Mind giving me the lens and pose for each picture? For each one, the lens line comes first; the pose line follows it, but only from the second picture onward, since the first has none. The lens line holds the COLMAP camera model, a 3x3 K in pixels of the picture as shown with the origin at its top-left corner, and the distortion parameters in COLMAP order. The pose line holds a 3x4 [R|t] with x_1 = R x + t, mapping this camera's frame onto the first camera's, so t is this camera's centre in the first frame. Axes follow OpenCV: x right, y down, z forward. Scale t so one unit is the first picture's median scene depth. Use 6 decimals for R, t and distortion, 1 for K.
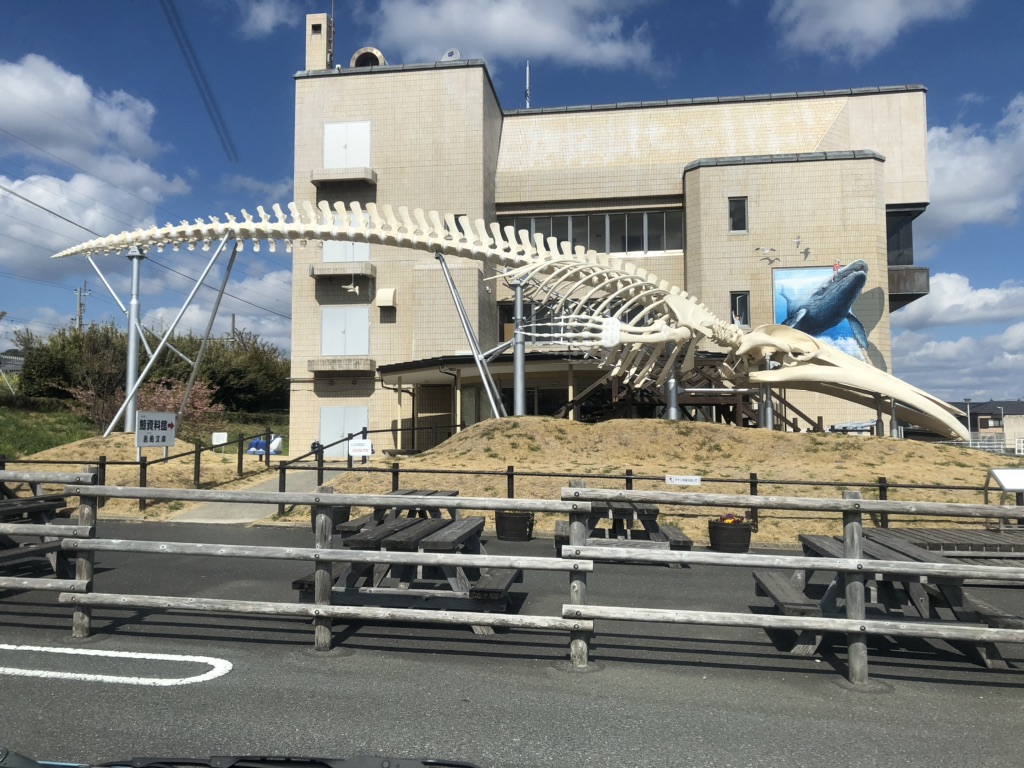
lens RADIAL K [[833.0, 0, 532.0], [0, 833.0, 381.9], [0, 0, 1]] dist [0.002705, -0.000011]
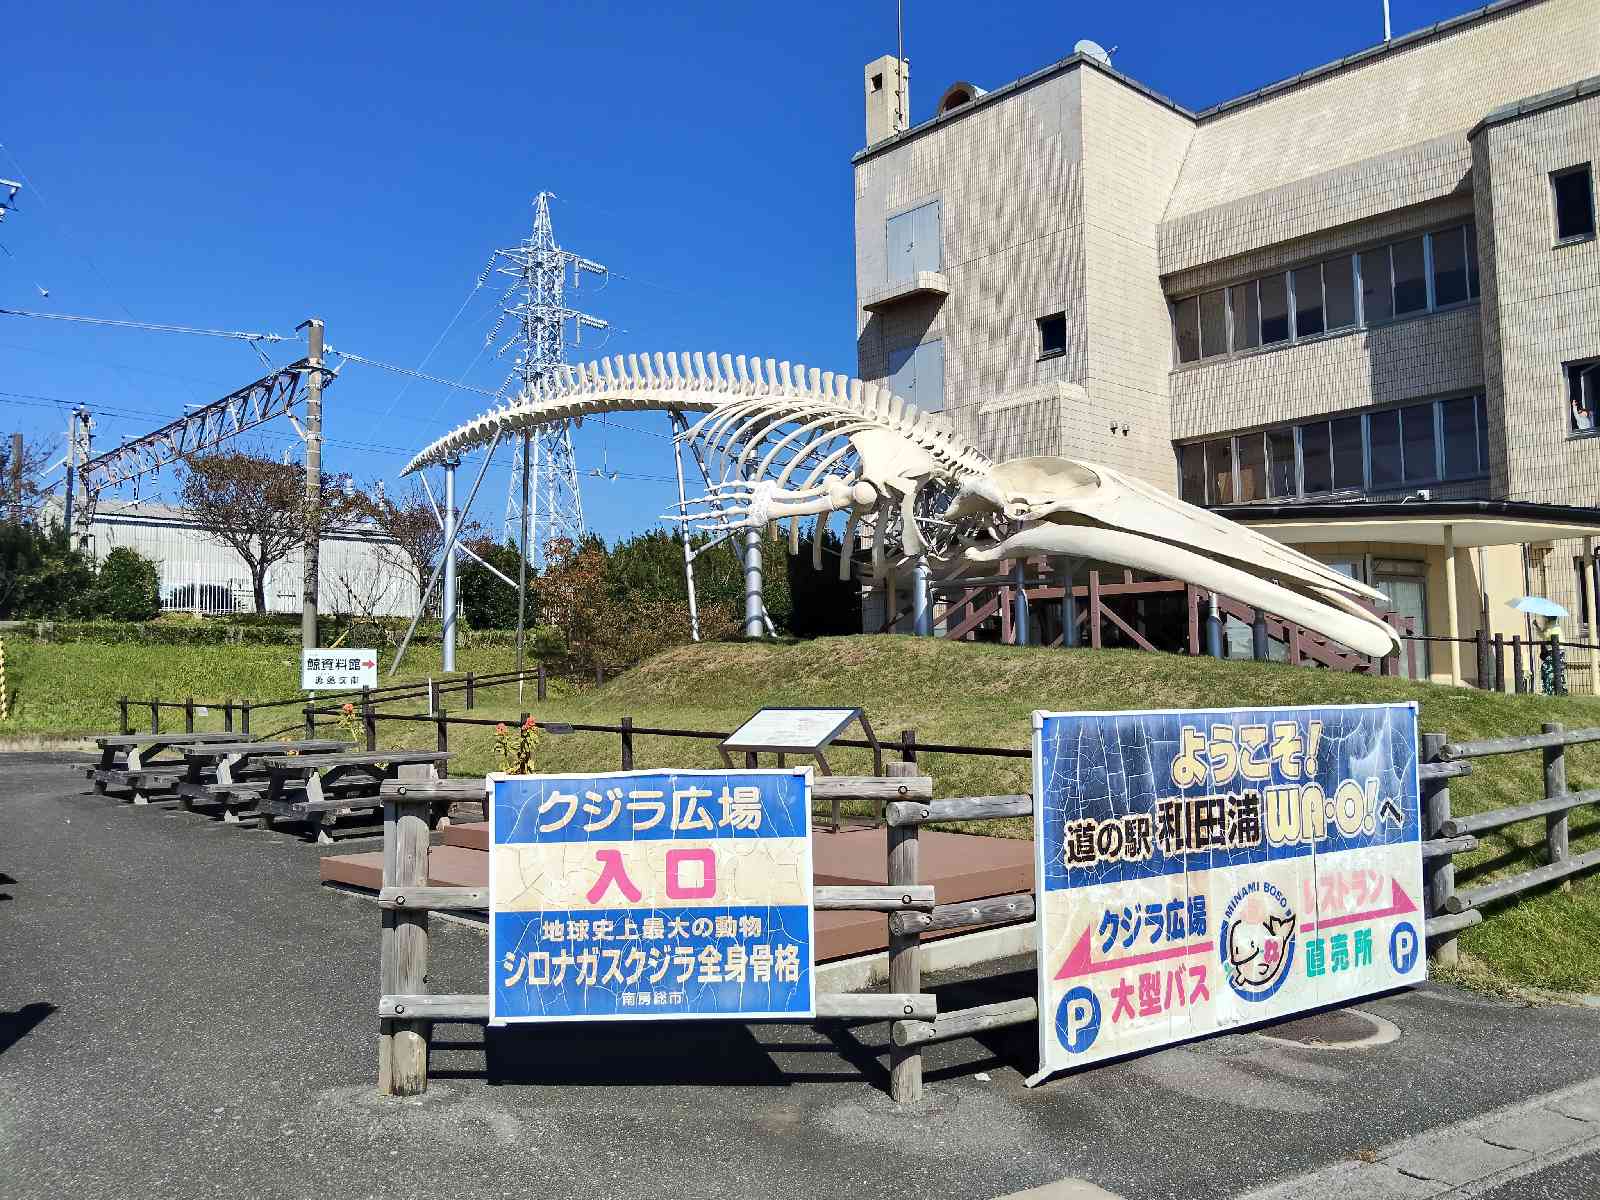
lens RADIAL K [[1369.8, 0, 800.0], [0, 1369.8, 600.0], [0, 0, 1]] dist [0.094361, -0.003152]
pose [[0.805303, -0.060291, -0.589790, 0.409220], [0.052398, 0.998161, -0.030492, 0.025881], [0.590544, -0.006348, 0.806981, 0.107322]]
